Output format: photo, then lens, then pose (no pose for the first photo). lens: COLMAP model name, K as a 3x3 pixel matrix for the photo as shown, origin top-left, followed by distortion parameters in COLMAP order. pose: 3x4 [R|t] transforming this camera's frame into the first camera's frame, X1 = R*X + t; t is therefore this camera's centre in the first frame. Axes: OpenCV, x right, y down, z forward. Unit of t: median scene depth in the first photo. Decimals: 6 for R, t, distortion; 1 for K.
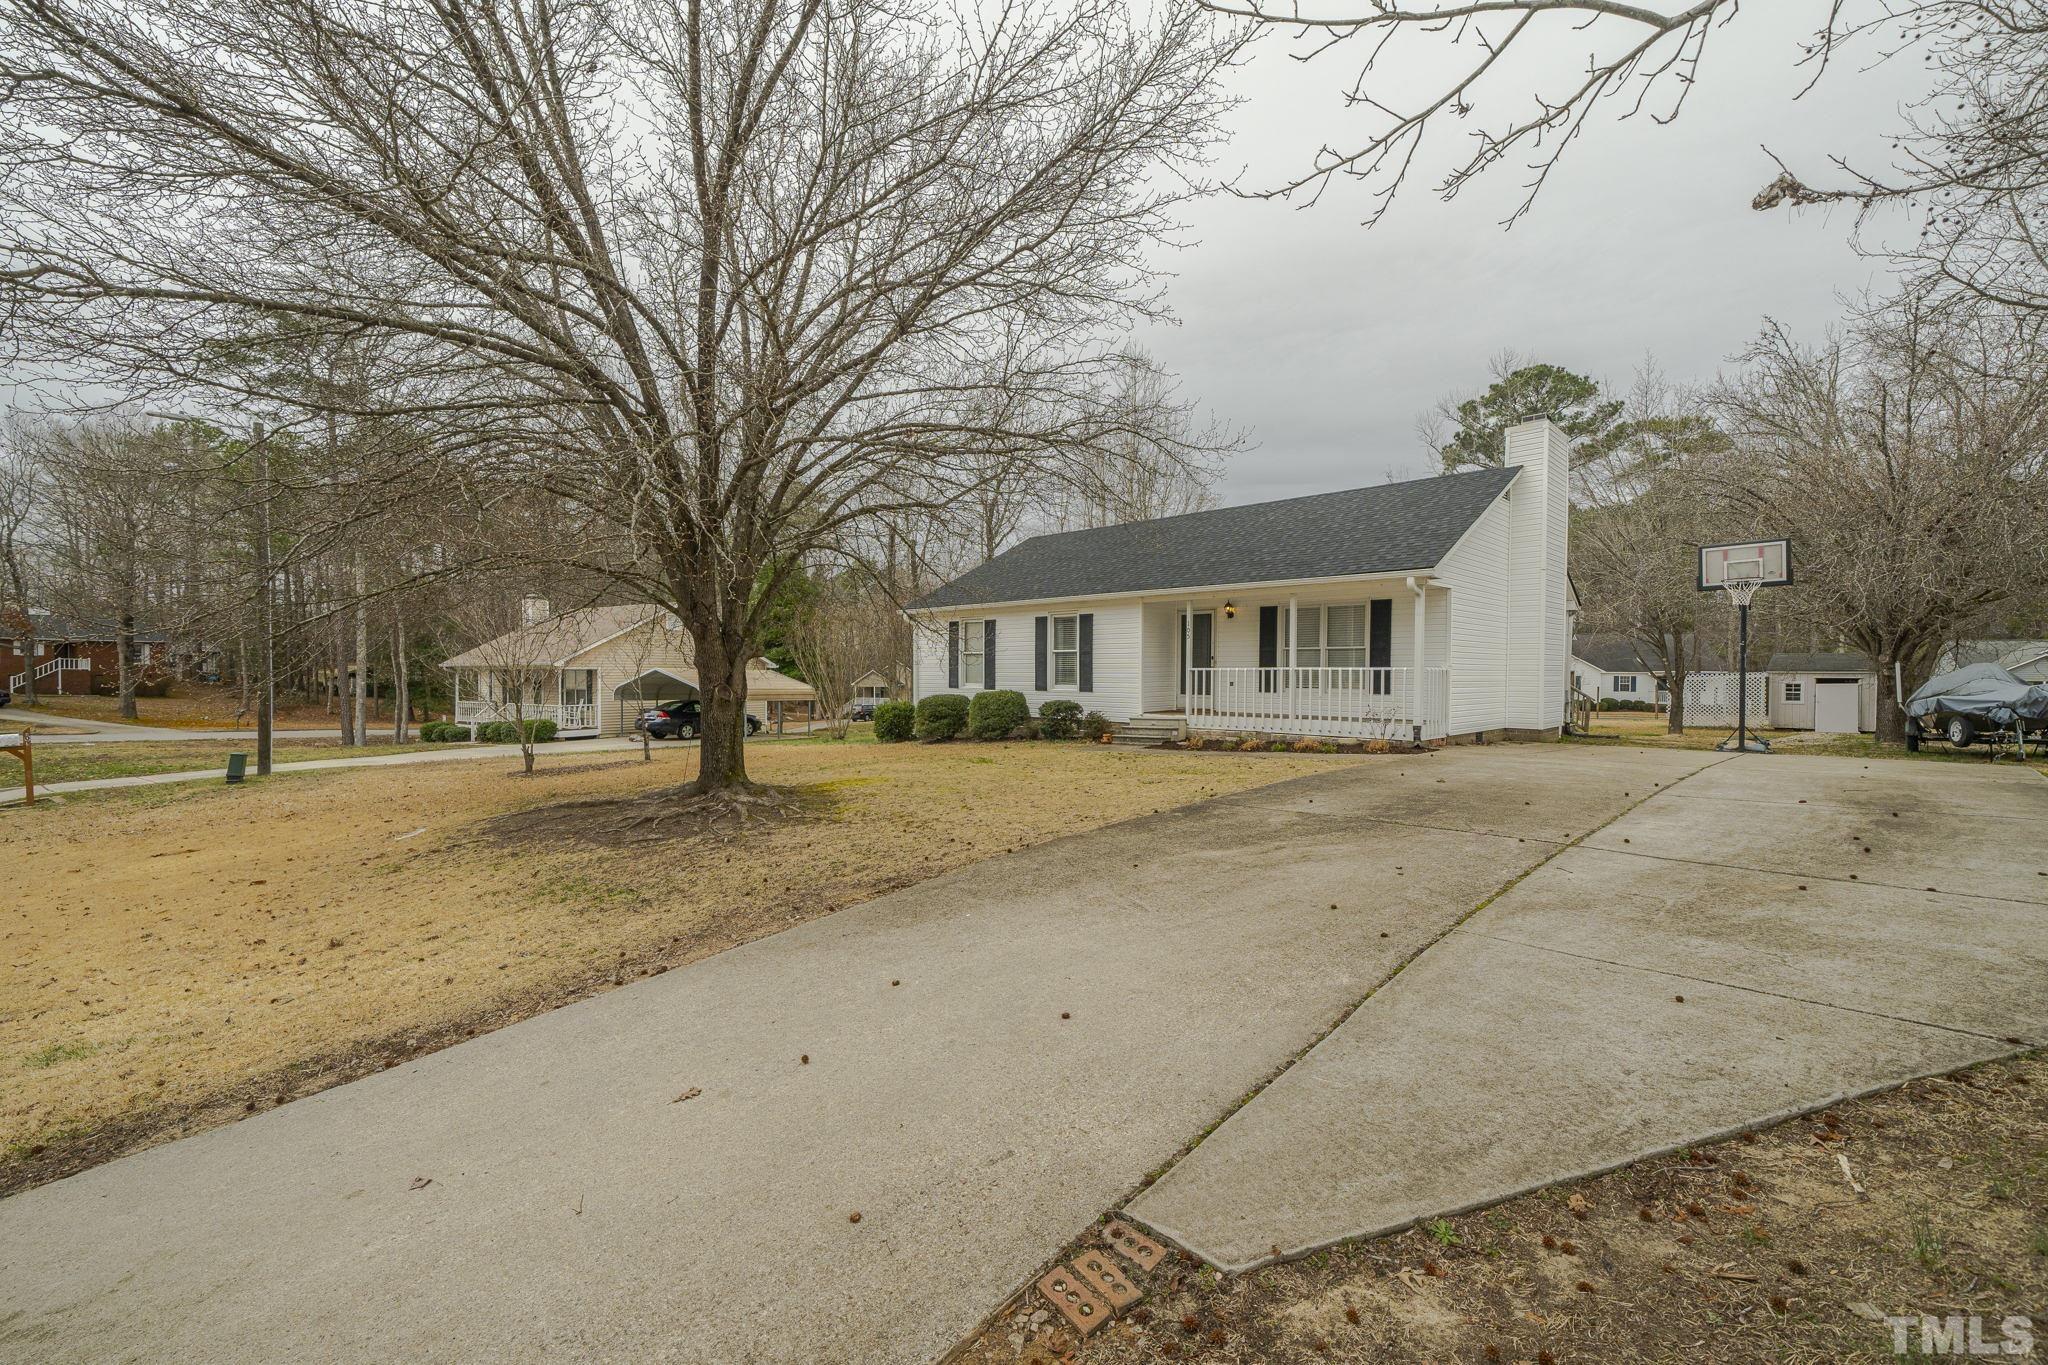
lens RADIAL K [[863.3, 0, 1020.7], [0, 863.3, 674.3], [0, 0, 1]] dist [0.004308, 0.000779]
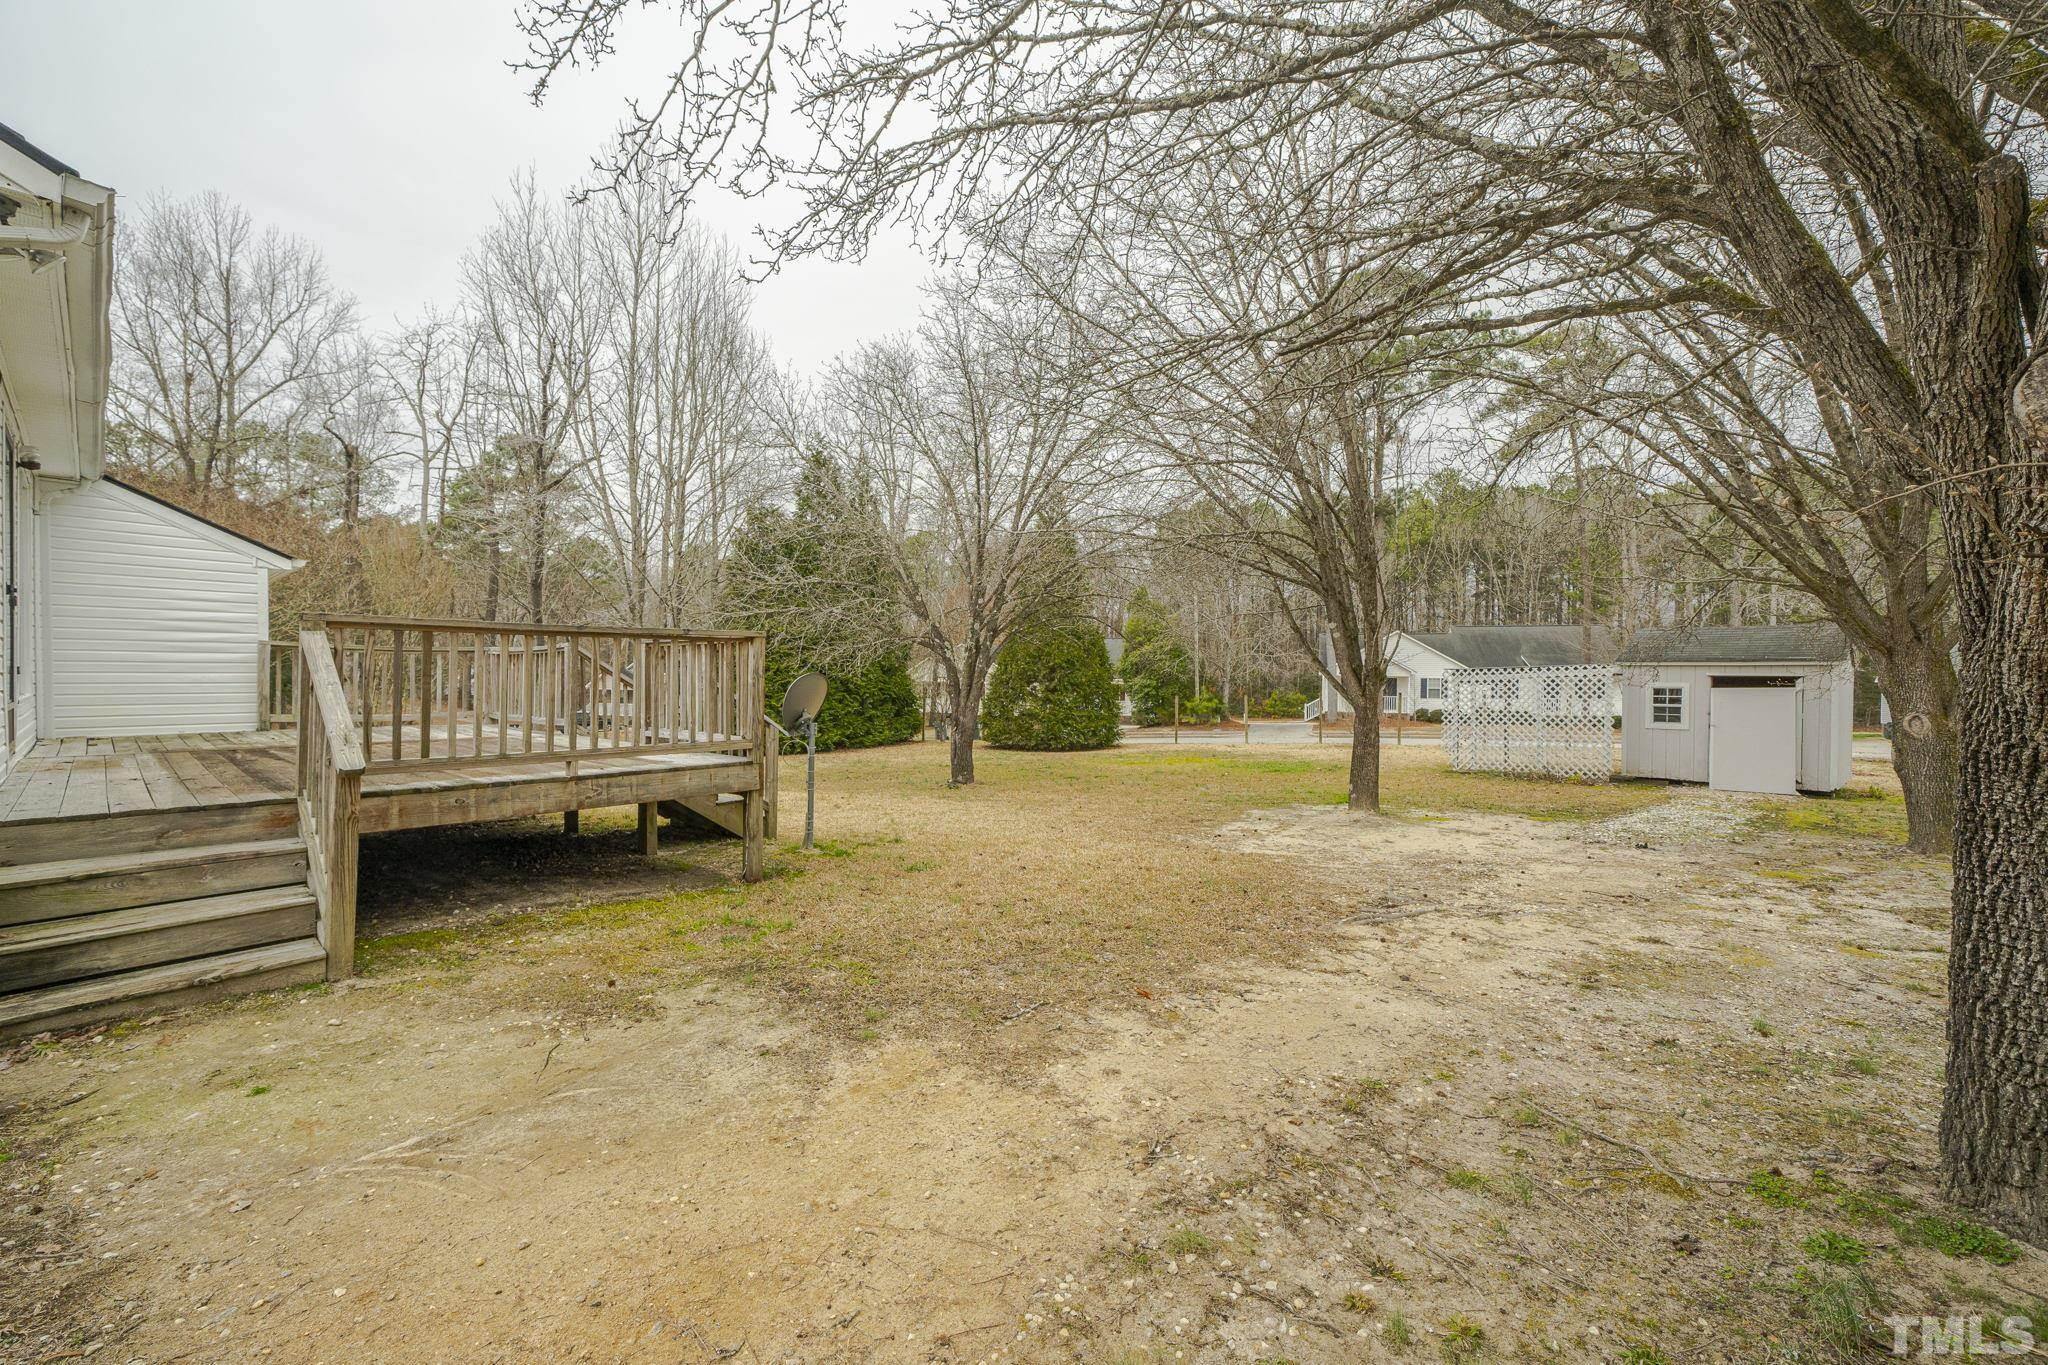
lens RADIAL K [[863.3, 0, 1015.1], [0, 863.3, 682.4], [0, 0, 1]] dist [0.004308, 0.000779]
pose [[0.999633, -0.000994, 0.027060, 0.514461], [0.000870, 0.999989, 0.004593, 0.004877], [-0.027065, -0.004568, 0.999623, 0.526225]]
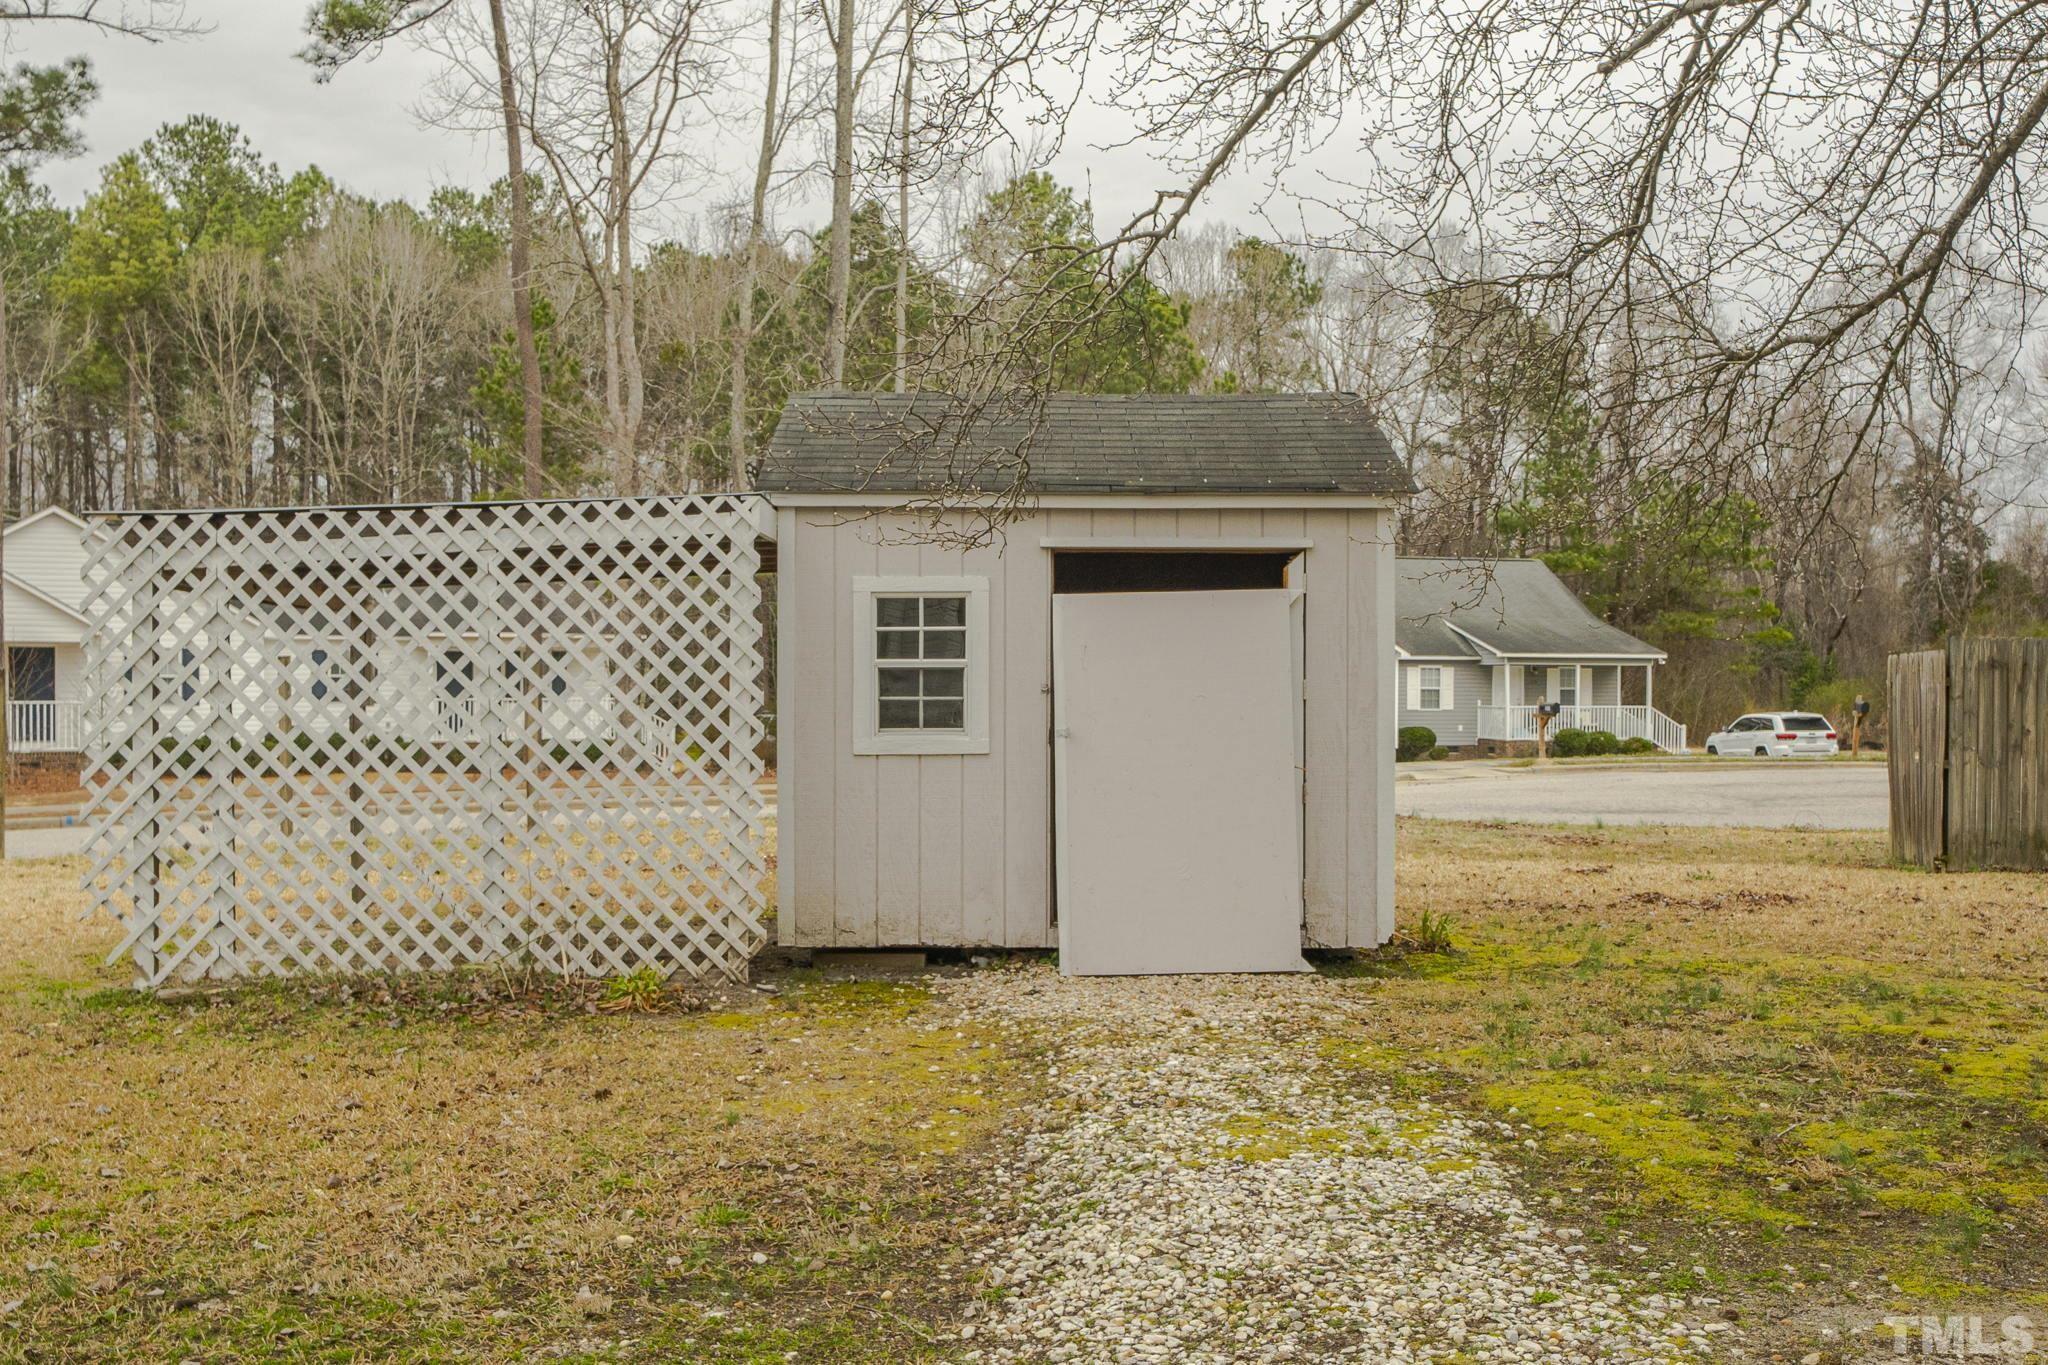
lens RADIAL K [[2160.9, 0, 1023.3], [0, 2160.9, 679.0], [0, 0, 1]] dist [0.000189, 0.000000]
pose [[0.661774, -0.011414, 0.749617, 0.669410], [0.007967, 0.999935, 0.008192, 0.020349], [-0.749661, 0.000551, 0.661821, 0.785831]]
